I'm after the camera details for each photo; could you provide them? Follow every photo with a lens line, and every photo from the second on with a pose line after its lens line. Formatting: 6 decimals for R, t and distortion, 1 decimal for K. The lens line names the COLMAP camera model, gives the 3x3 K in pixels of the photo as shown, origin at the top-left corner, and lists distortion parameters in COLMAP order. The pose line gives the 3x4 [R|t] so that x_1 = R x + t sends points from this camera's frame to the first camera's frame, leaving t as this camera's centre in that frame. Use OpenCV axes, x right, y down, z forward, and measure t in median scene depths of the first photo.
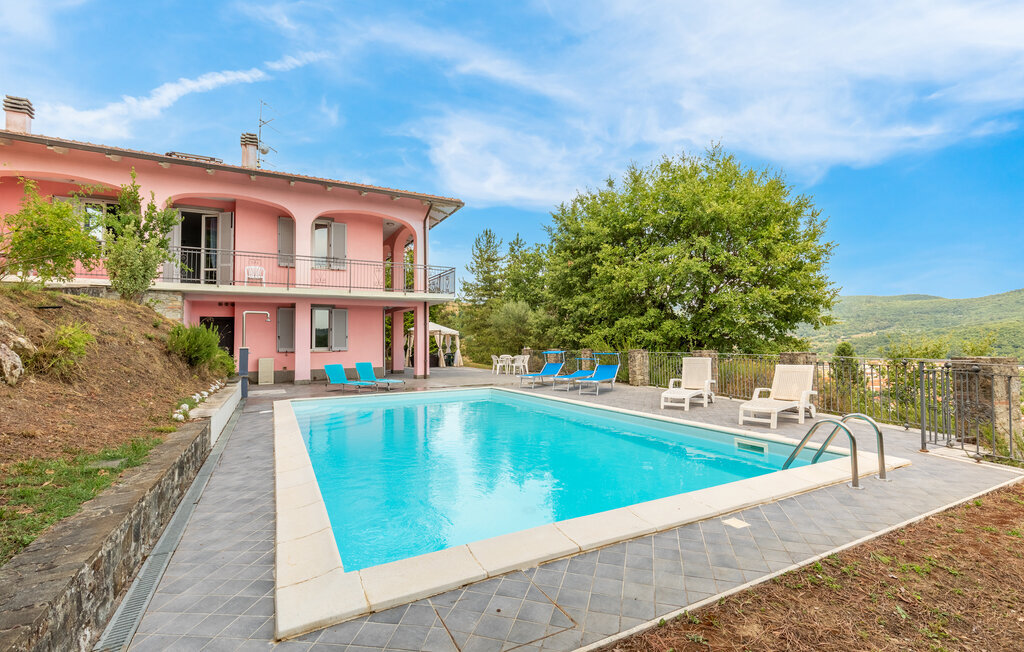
lens RADIAL K [[465.1, 0, 517.1], [0, 465.1, 324.9], [0, 0, 1]] dist [0.004715, 0.000218]
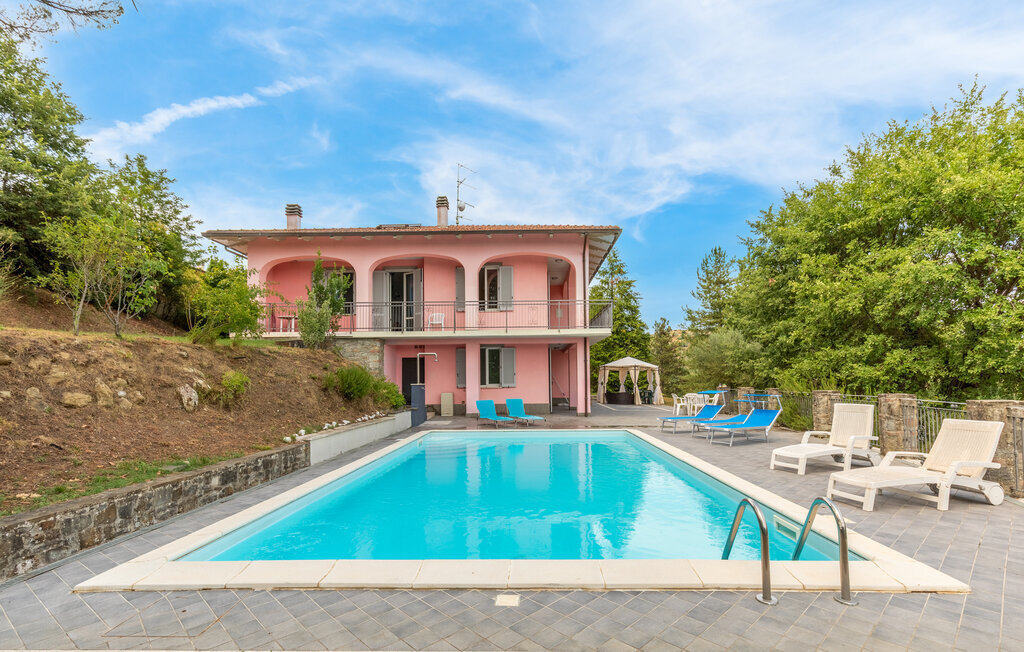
lens RADIAL K [[488.8, 0, 512.5], [0, 488.8, 362.8], [0, 0, 1]] dist [0.004825, 0.000041]
pose [[0.866080, -0.014495, -0.499696, 0.200027], [0.019465, 0.999799, 0.004735, -0.005411], [0.499527, -0.013827, 0.866188, 0.045412]]
